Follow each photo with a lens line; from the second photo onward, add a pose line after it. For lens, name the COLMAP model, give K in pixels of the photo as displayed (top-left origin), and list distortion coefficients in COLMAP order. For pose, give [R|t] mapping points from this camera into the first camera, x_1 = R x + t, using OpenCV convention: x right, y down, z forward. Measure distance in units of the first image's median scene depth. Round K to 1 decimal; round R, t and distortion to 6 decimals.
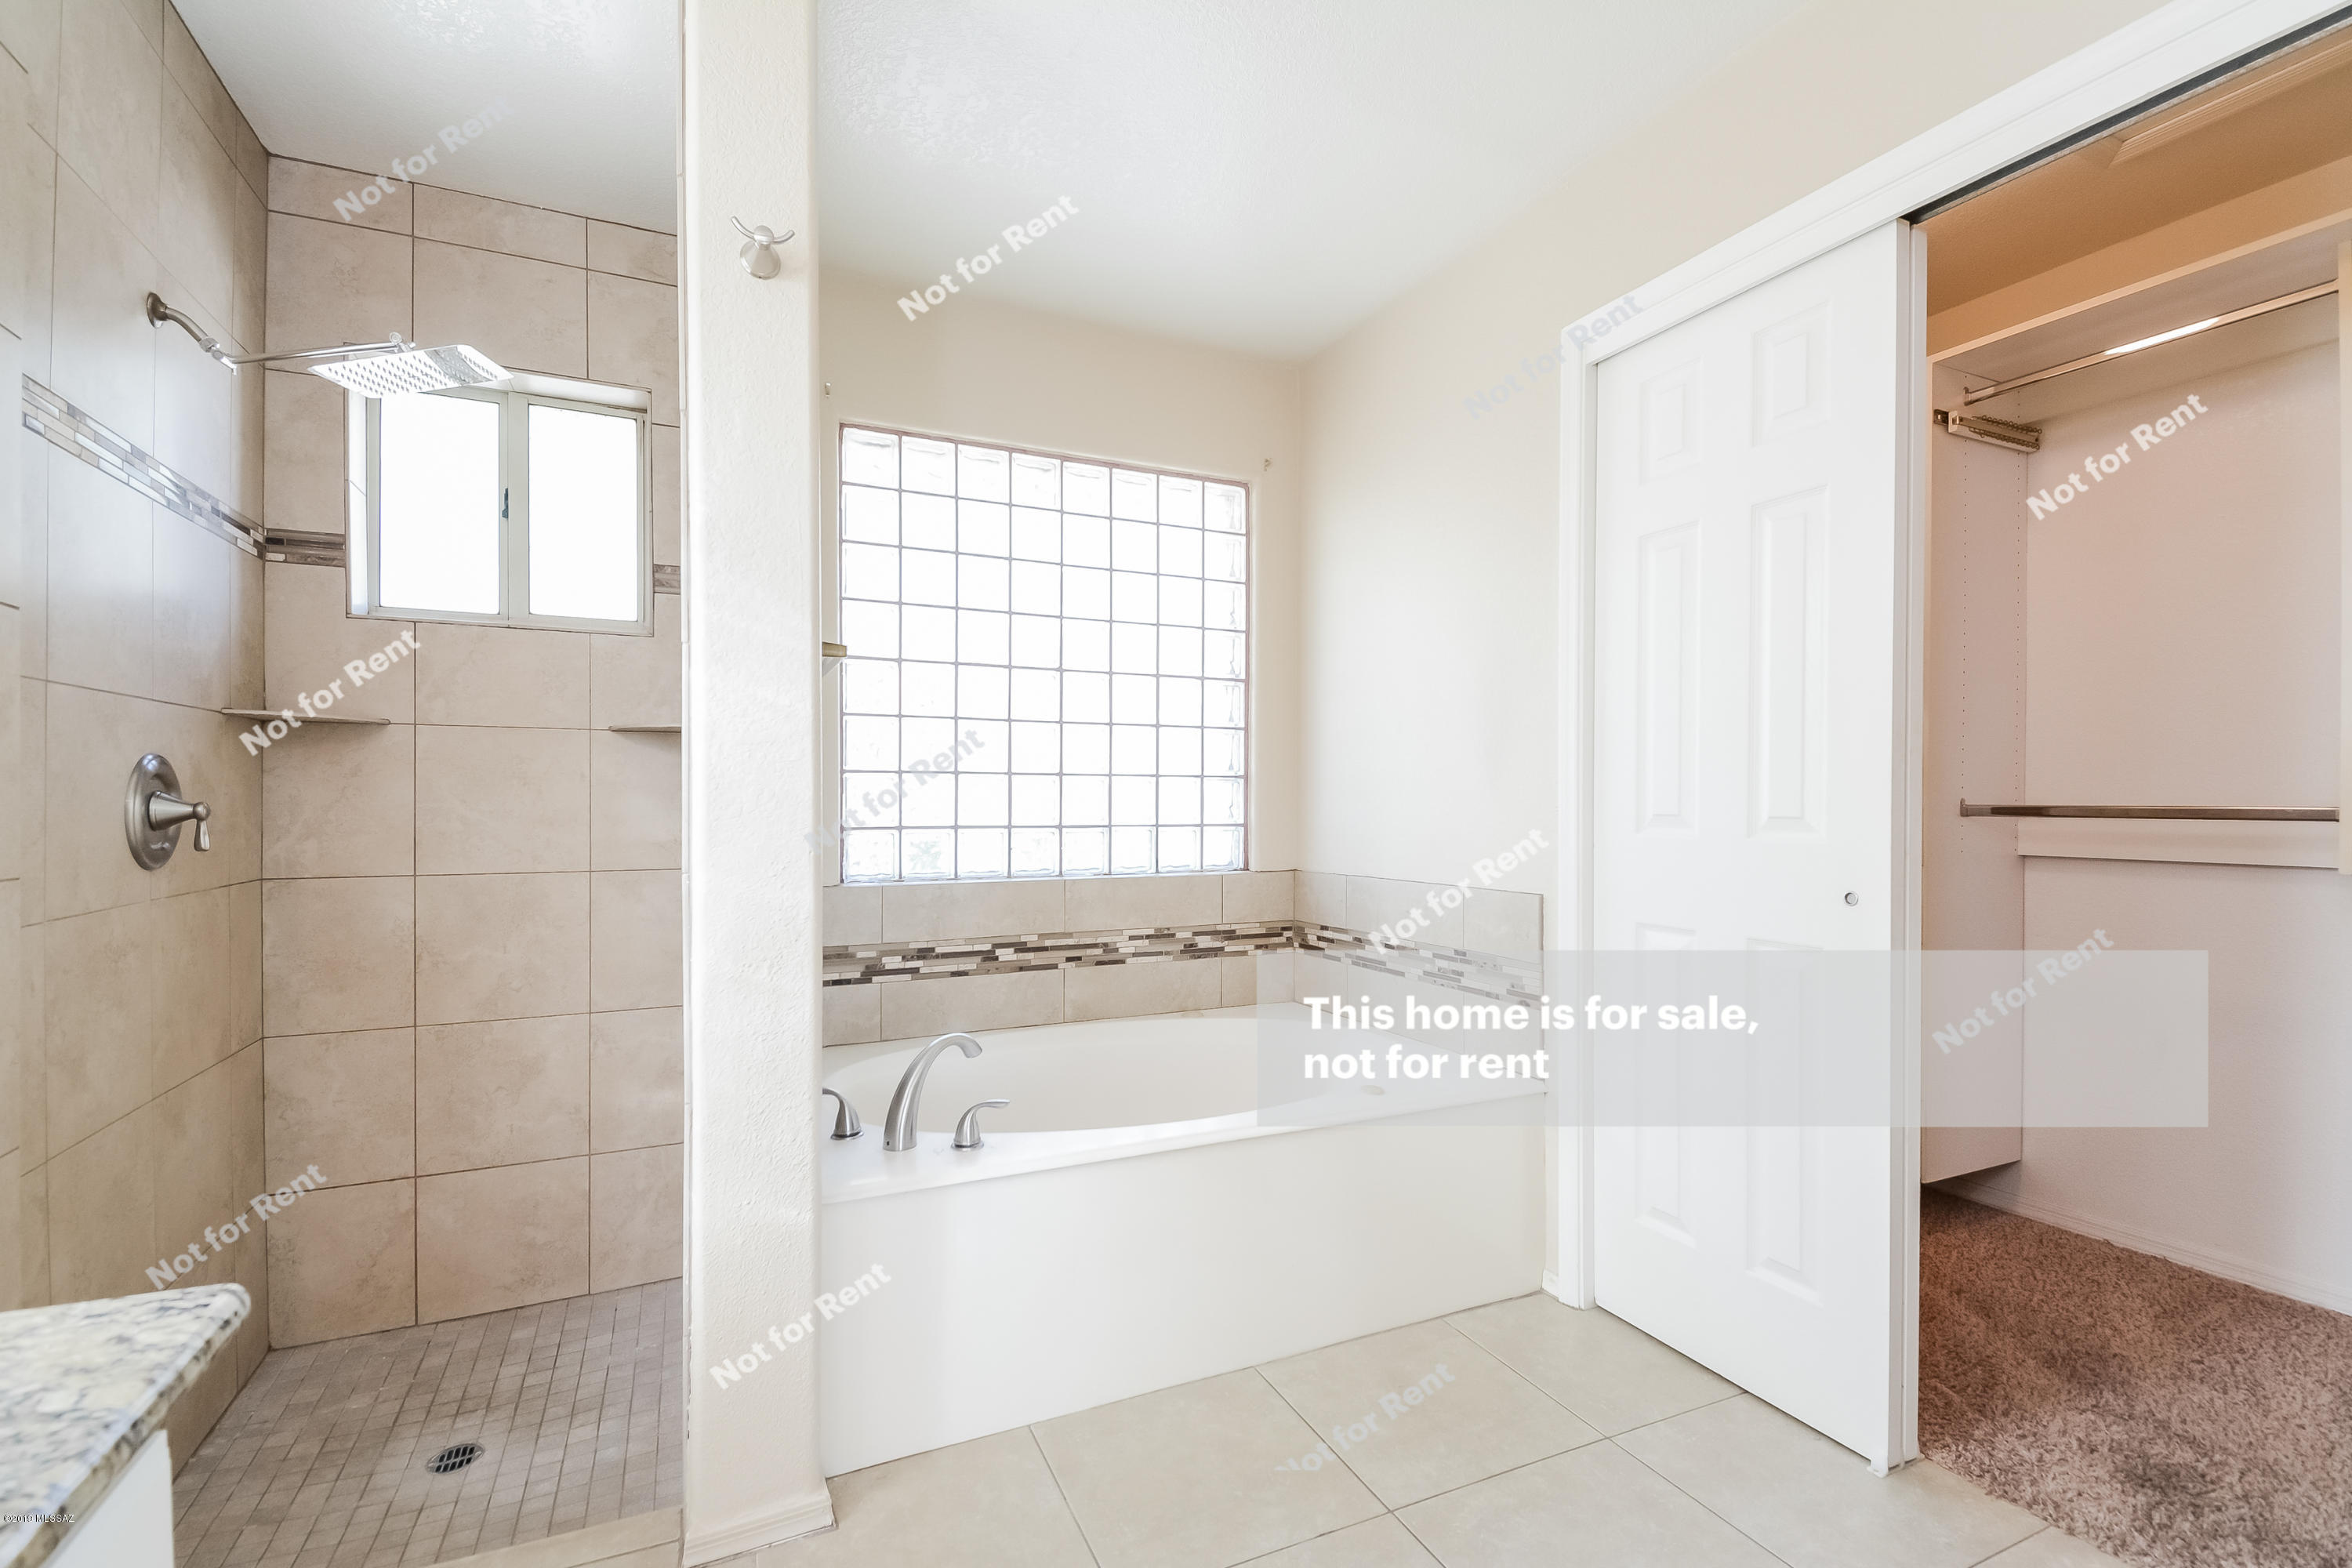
lens RADIAL K [[1019.9, 0, 1159.5], [0, 1019.9, 789.3], [0, 0, 1]] dist [0.006800, -0.006534]
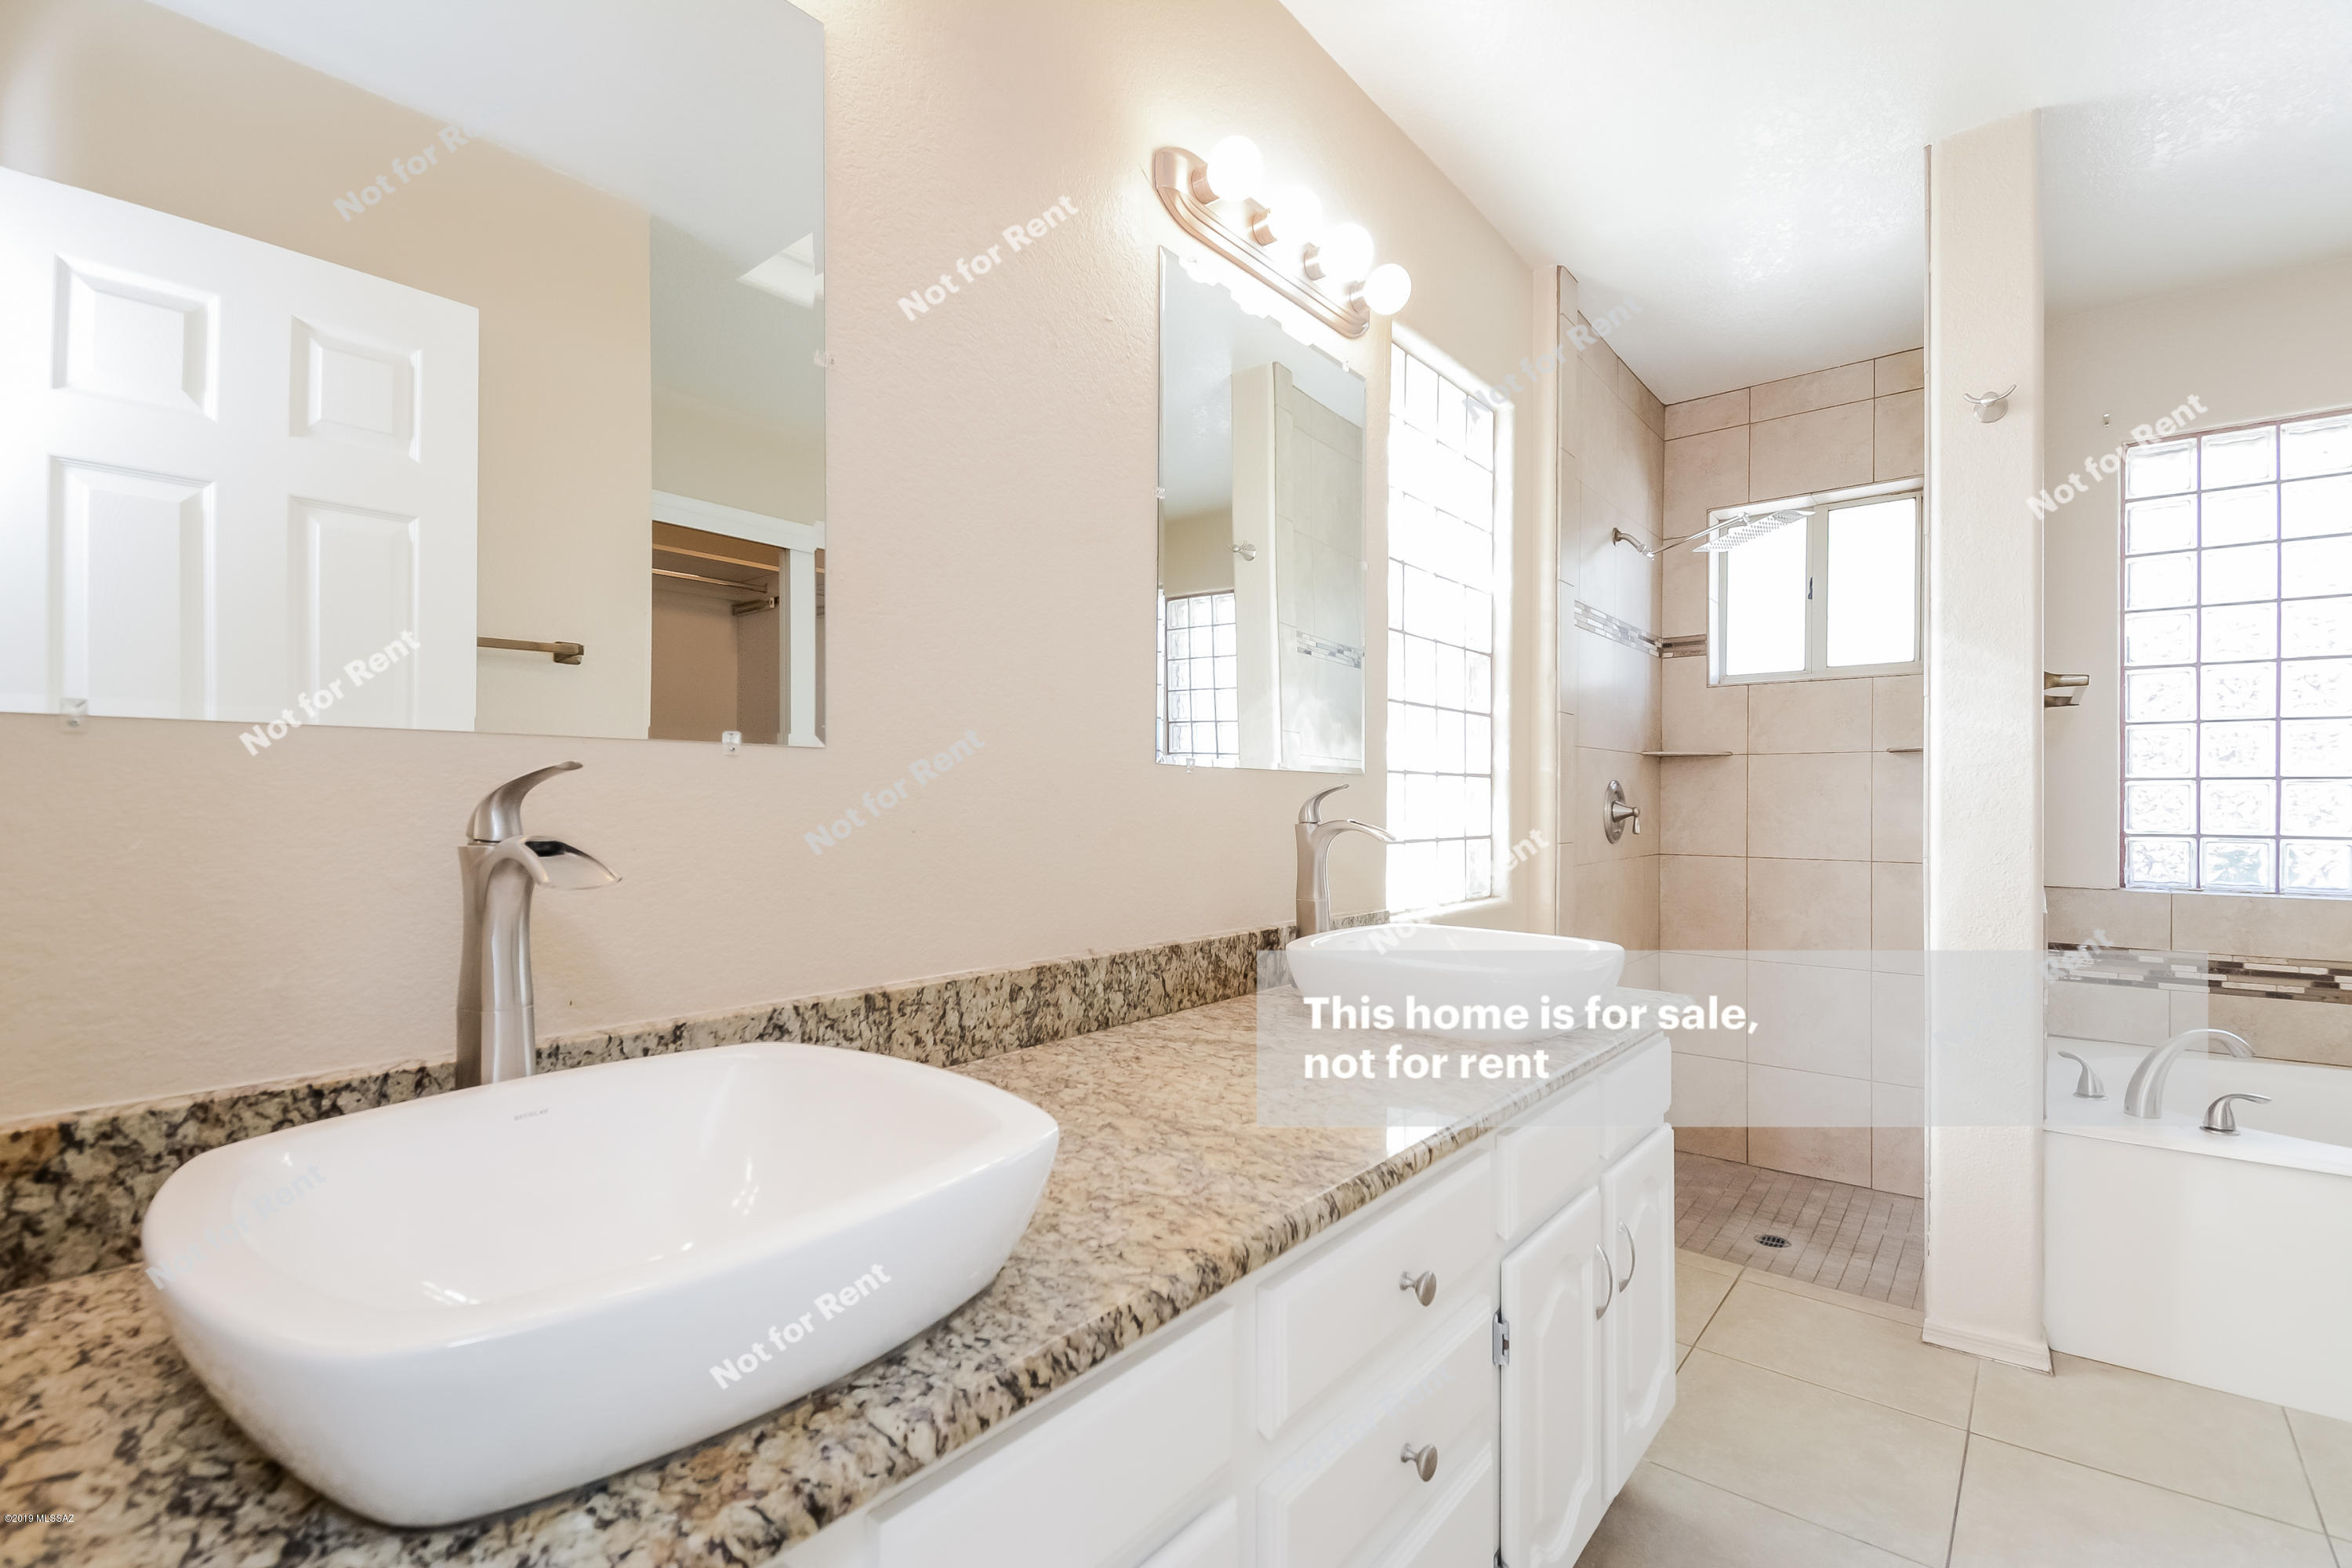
lens RADIAL K [[1019.9, 0, 1211.5], [0, 1019.9, 807.7], [0, 0, 1]] dist [0.006800, -0.006534]
pose [[0.443346, 0.003750, -0.896343, 0.255172], [0.002654, 0.999981, 0.005496, 0.002163], [0.896347, -0.004816, 0.443327, -0.355827]]
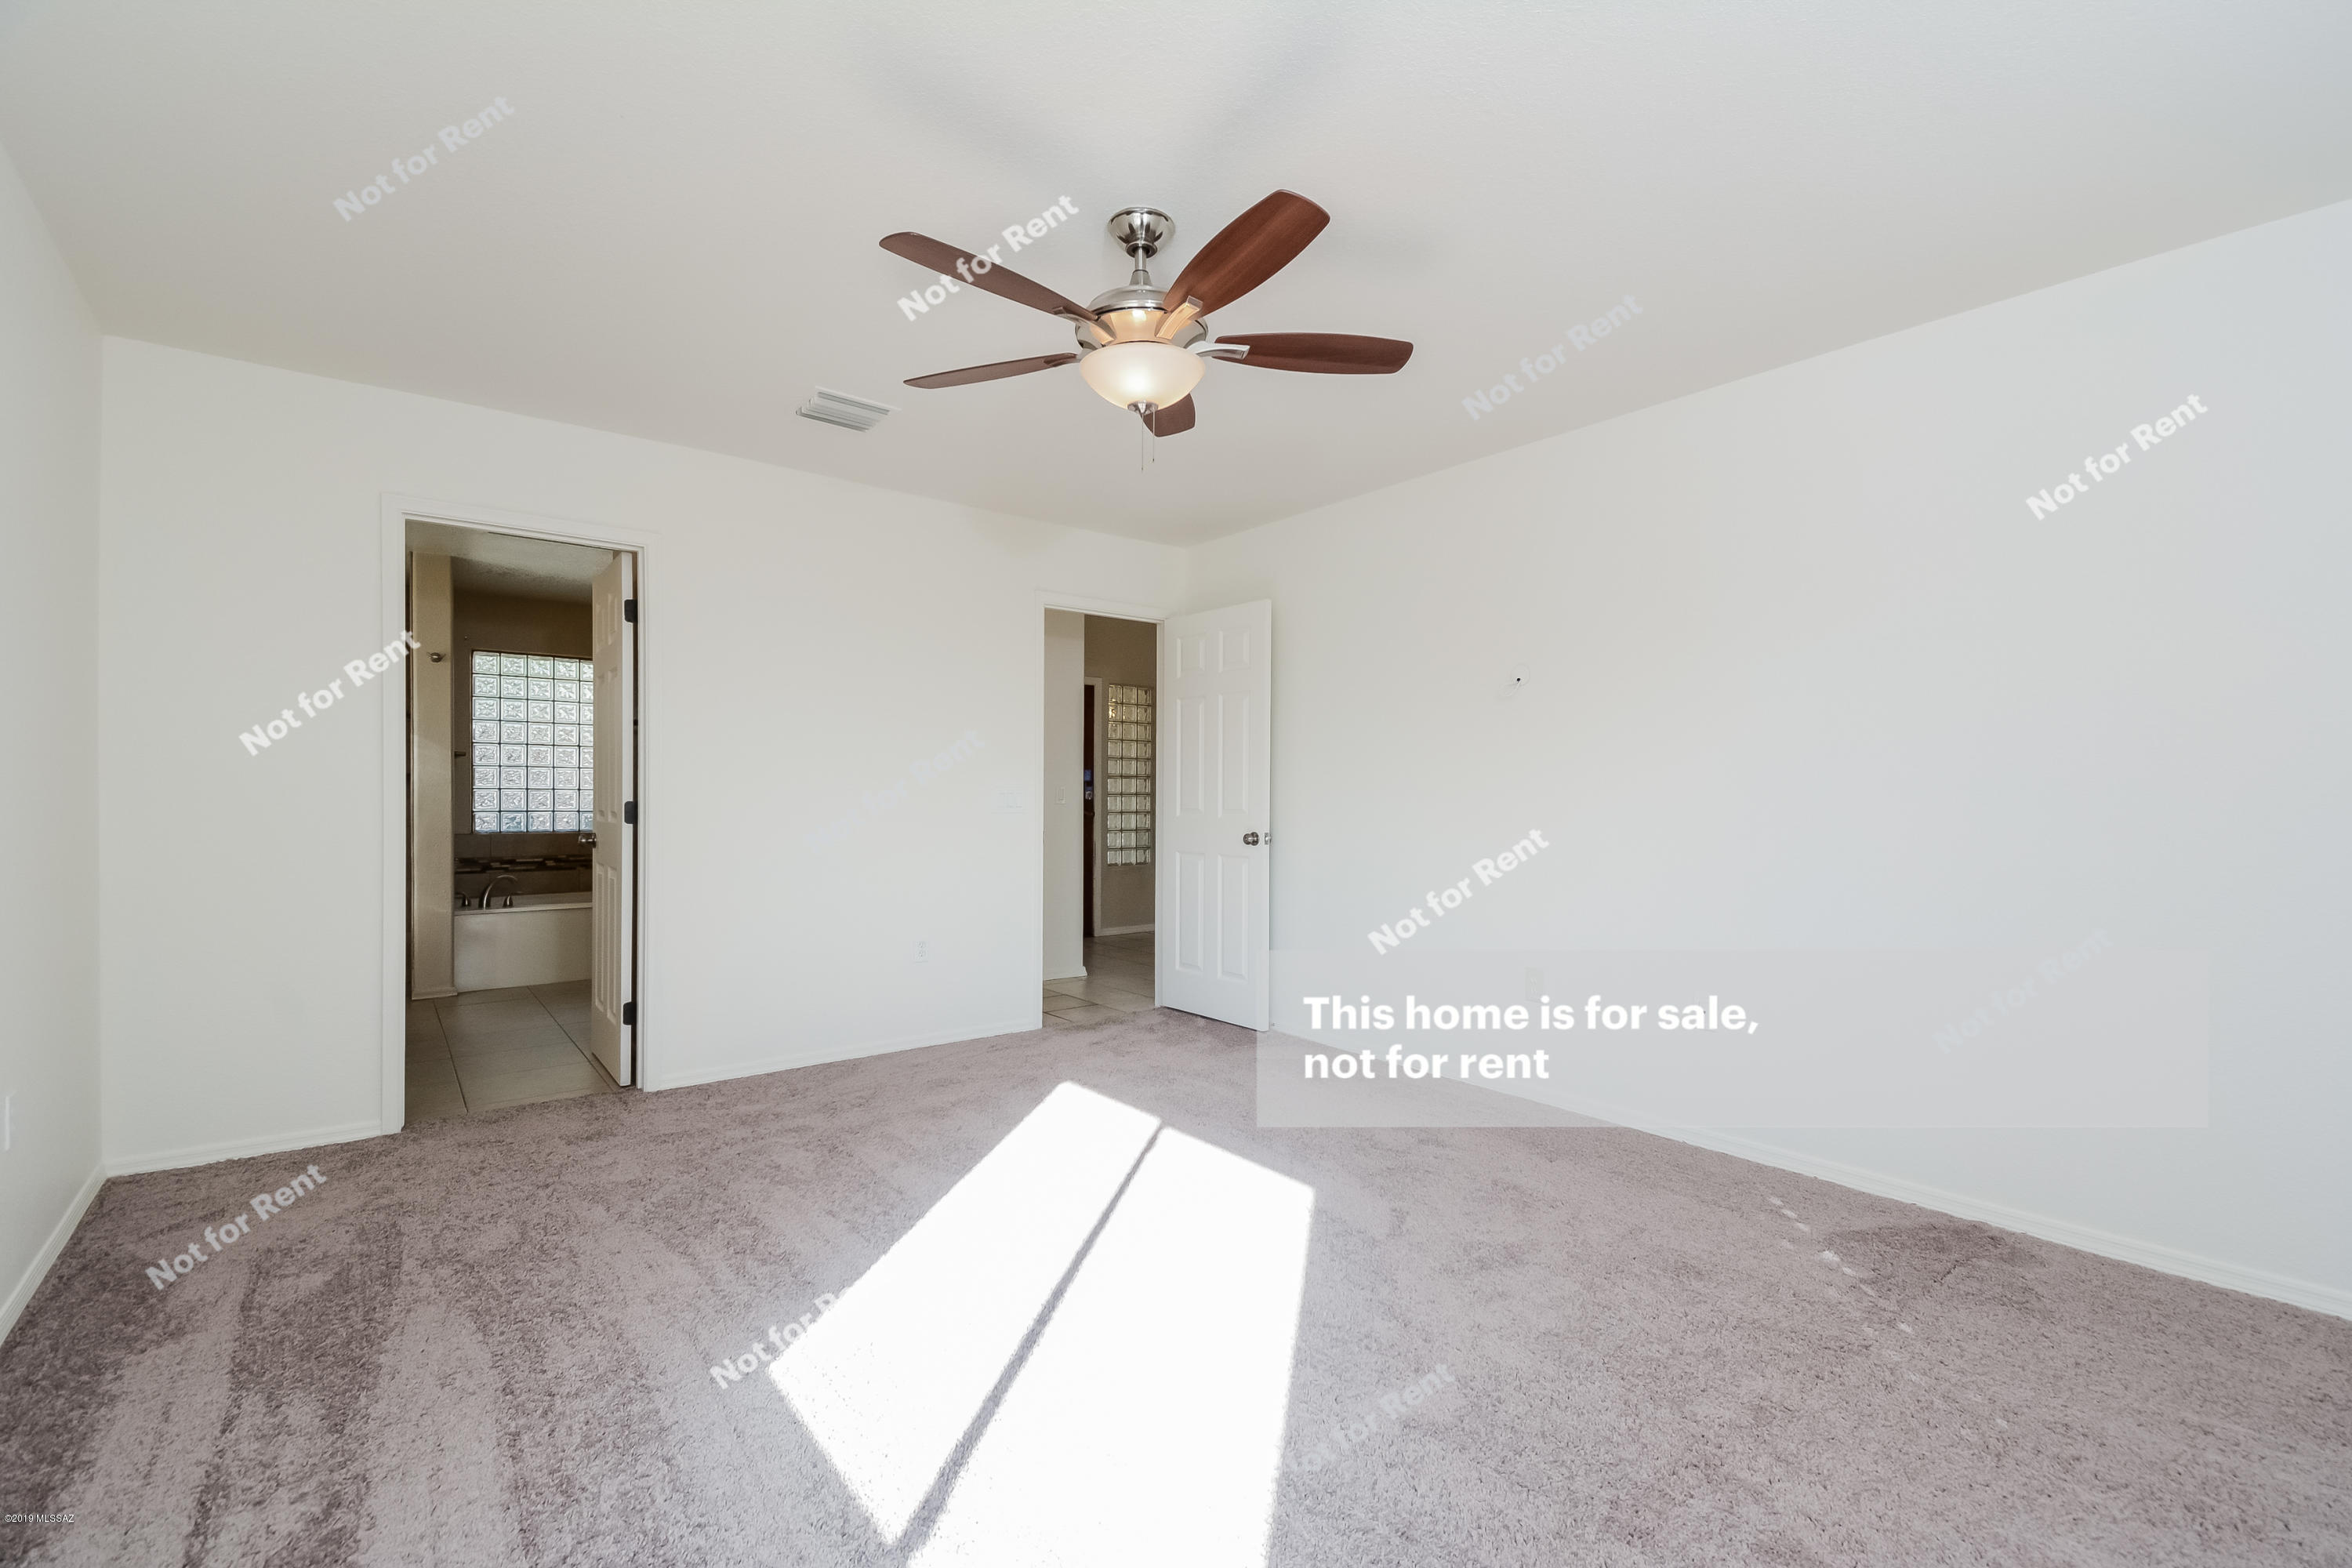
lens RADIAL K [[1019.9, 0, 1198.8], [0, 1019.9, 793.1], [0, 0, 1]] dist [0.006800, -0.006534]
pose [[0.965862, -0.006750, 0.258968, 0.920599], [0.009399, 0.999915, -0.008991, 0.038382], [-0.258885, 0.011118, 0.965844, -2.275731]]
